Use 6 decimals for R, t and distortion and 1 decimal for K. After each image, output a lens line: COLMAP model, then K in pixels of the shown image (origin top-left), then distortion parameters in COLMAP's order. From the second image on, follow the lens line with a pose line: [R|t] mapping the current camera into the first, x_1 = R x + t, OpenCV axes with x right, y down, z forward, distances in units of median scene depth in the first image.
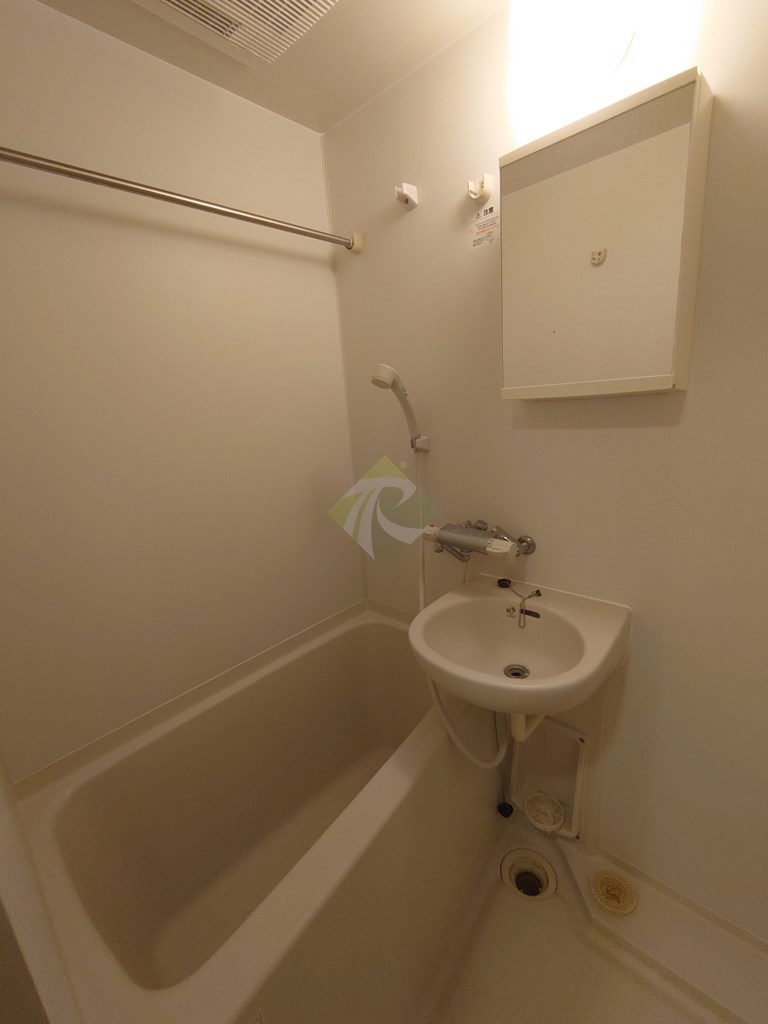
lens RADIAL K [[441.6, 0, 385.3], [0, 441.6, 512.2], [0, 0, 1]] dist [0.000850, -0.001490]
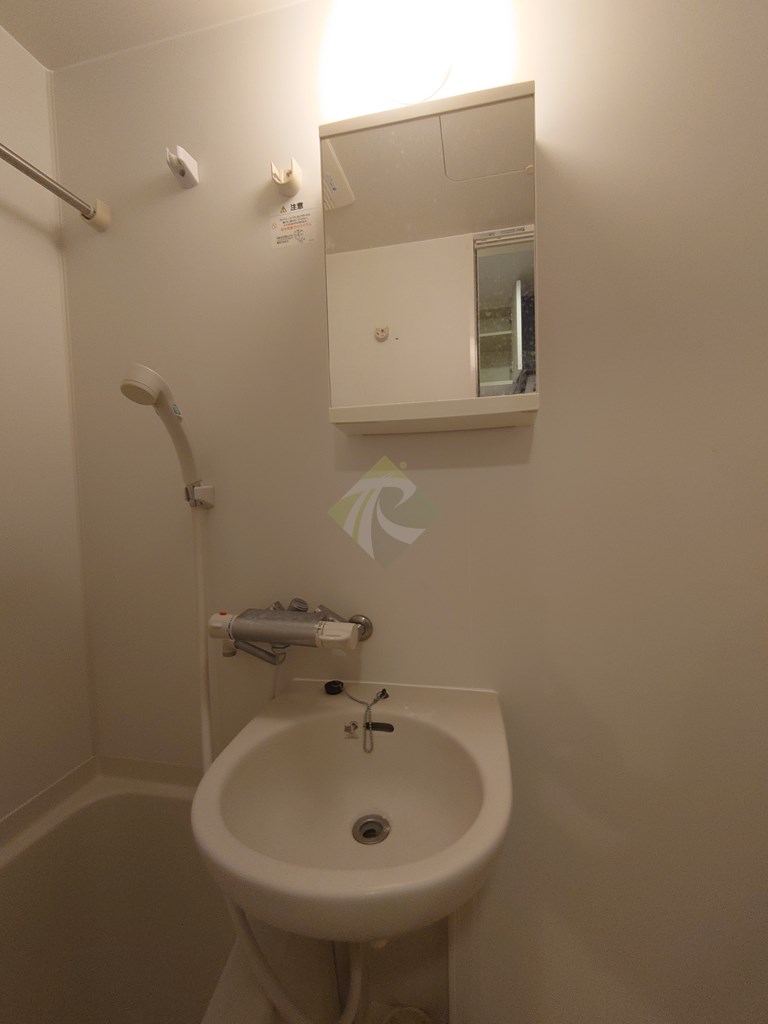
lens RADIAL K [[441.6, 0, 384.8], [0, 441.6, 512.7], [0, 0, 1]] dist [0.000850, -0.001490]
pose [[0.864463, 0.022739, 0.502182, -0.018679], [0.088012, 0.976700, -0.195731, 0.035469], [-0.494932, 0.213400, 0.842320, 0.323816]]
